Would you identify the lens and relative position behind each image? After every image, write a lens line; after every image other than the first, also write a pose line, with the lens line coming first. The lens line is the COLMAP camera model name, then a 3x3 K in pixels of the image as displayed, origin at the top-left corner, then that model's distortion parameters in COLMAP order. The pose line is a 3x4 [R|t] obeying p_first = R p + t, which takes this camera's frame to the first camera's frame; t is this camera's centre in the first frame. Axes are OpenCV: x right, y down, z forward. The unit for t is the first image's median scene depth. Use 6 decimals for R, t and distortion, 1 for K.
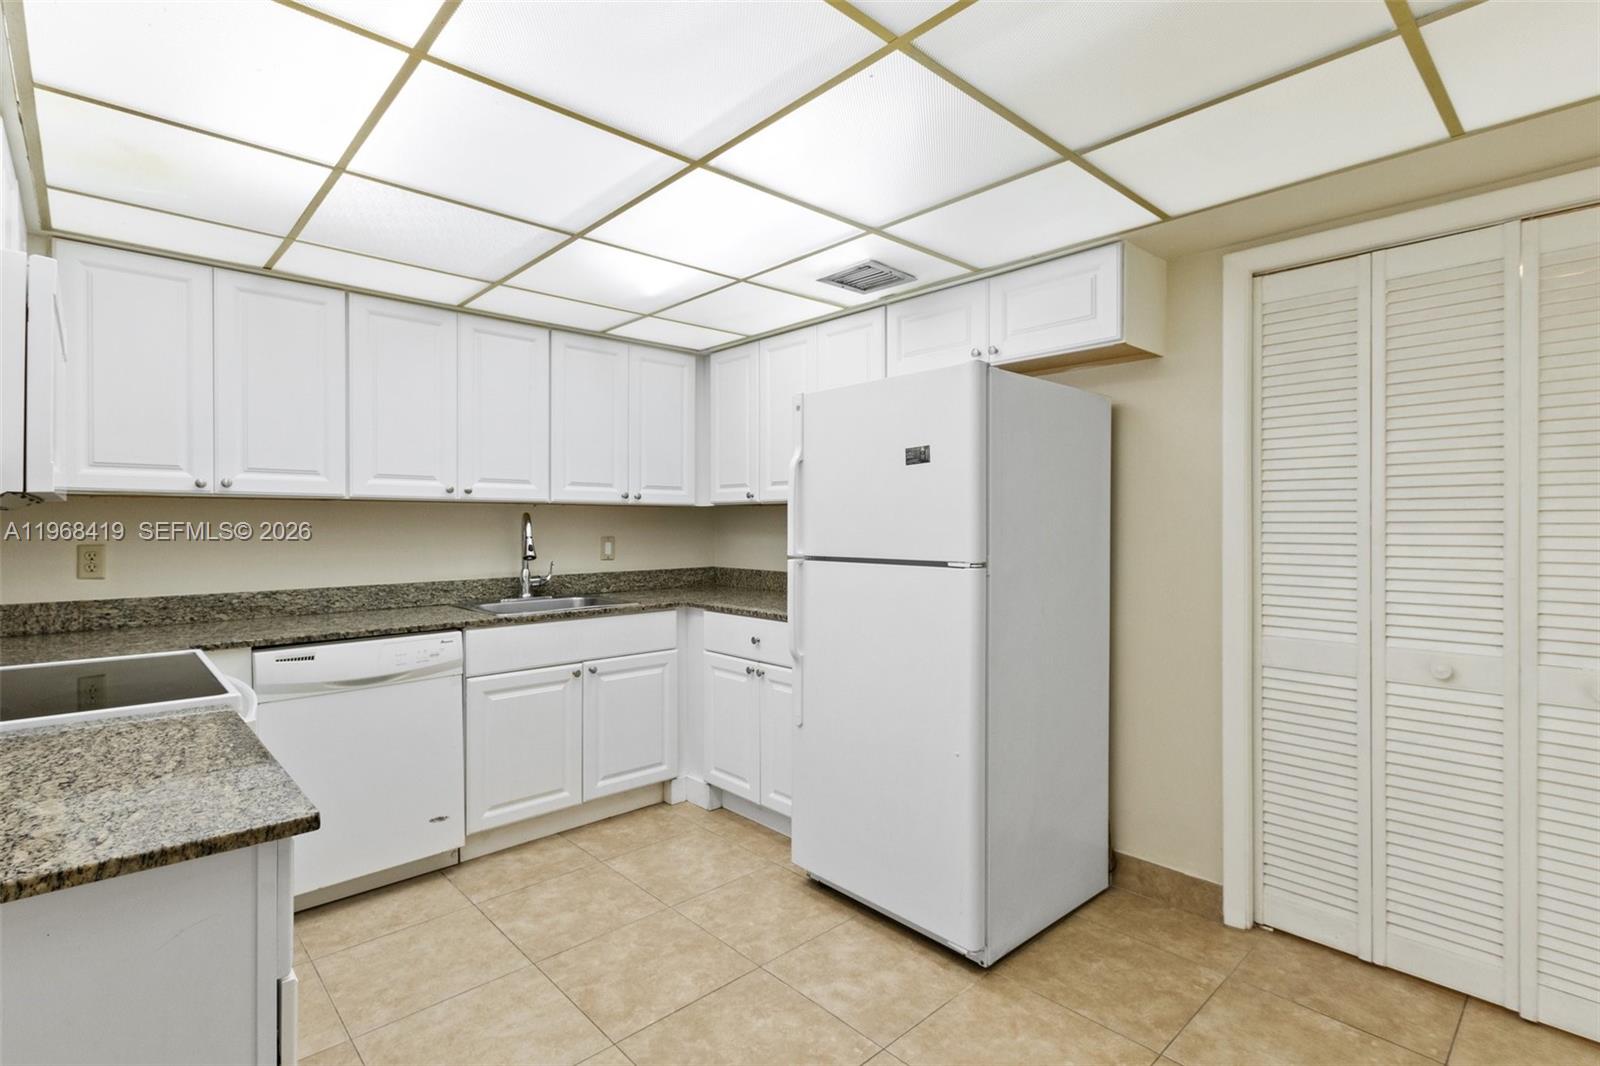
lens RADIAL K [[754.9, 0, 806.9], [0, 754.9, 532.1], [0, 0, 1]] dist [0.003730, -0.000127]
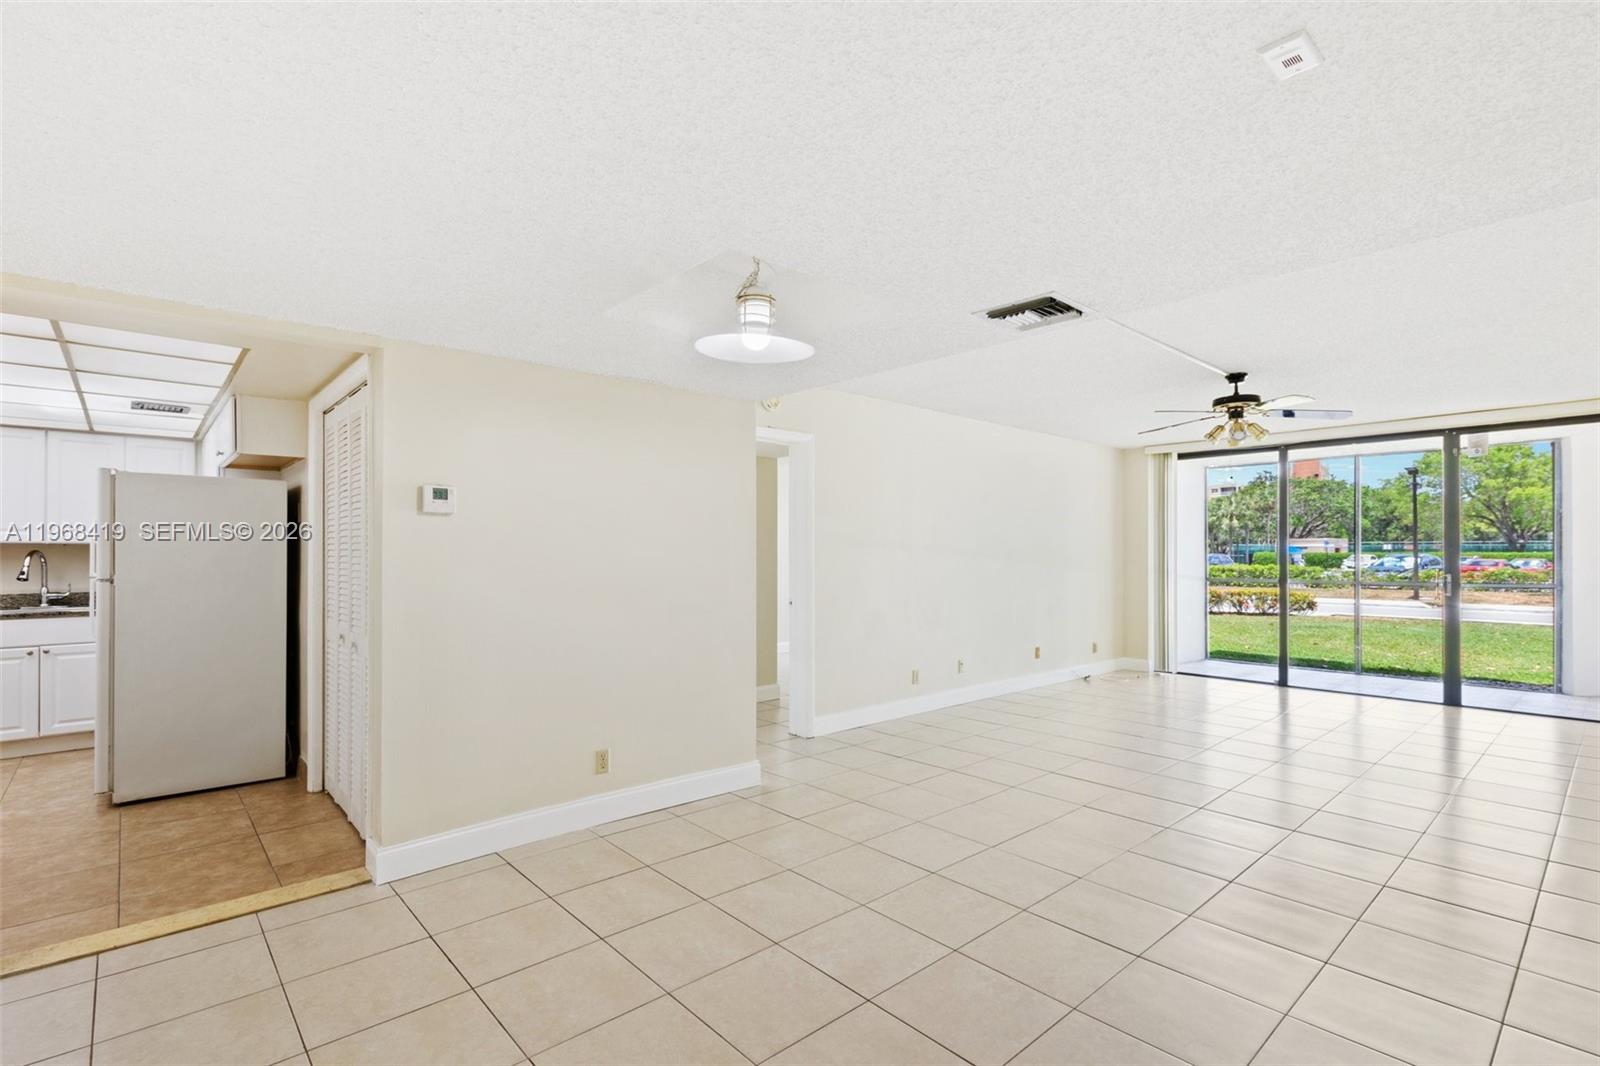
lens RADIAL K [[754.9, 0, 798.4], [0, 754.9, 544.8], [0, 0, 1]] dist [0.003730, -0.000127]
pose [[0.999643, -0.006073, -0.026014, 1.330194], [0.005550, 0.999782, -0.020115, 0.002690], [0.026130, 0.019964, 0.999459, -0.535748]]
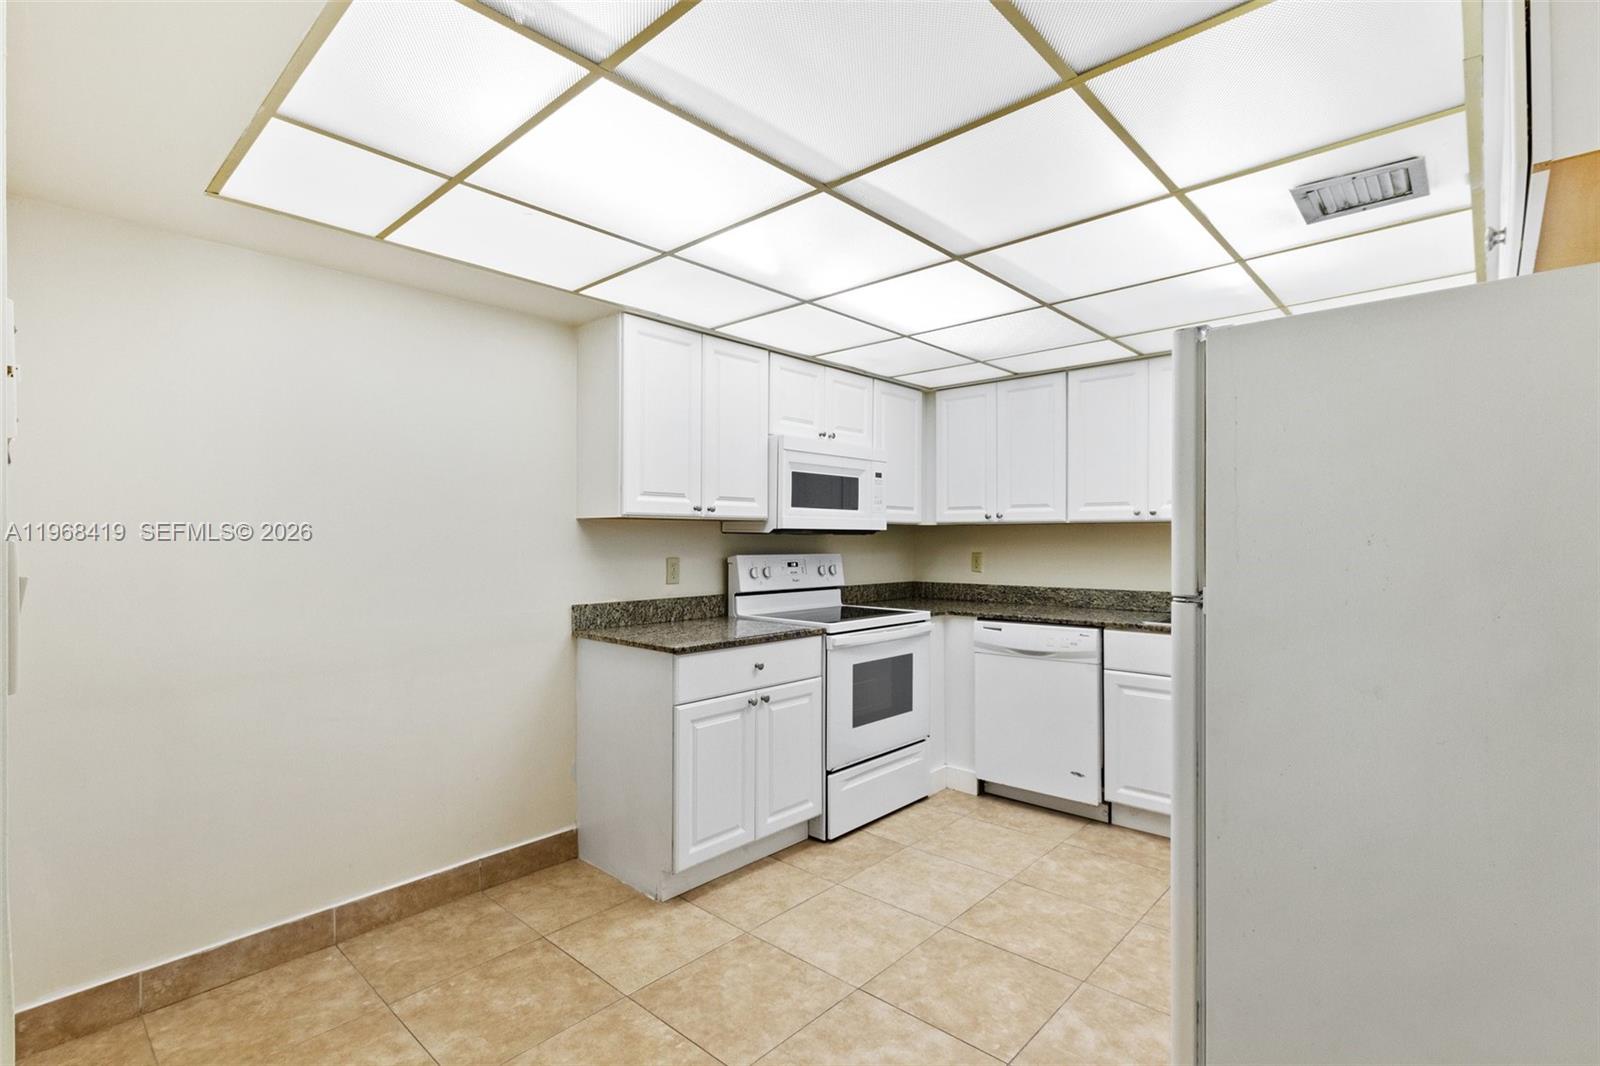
lens RADIAL K [[754.9, 0, 805.7], [0, 754.9, 534.0], [0, 0, 1]] dist [0.003730, -0.000127]
pose [[0.079001, -0.007760, -0.996844, 0.769654], [-0.016181, 0.999828, -0.009066, -0.004071], [0.996743, 0.016846, 0.078862, 0.455316]]
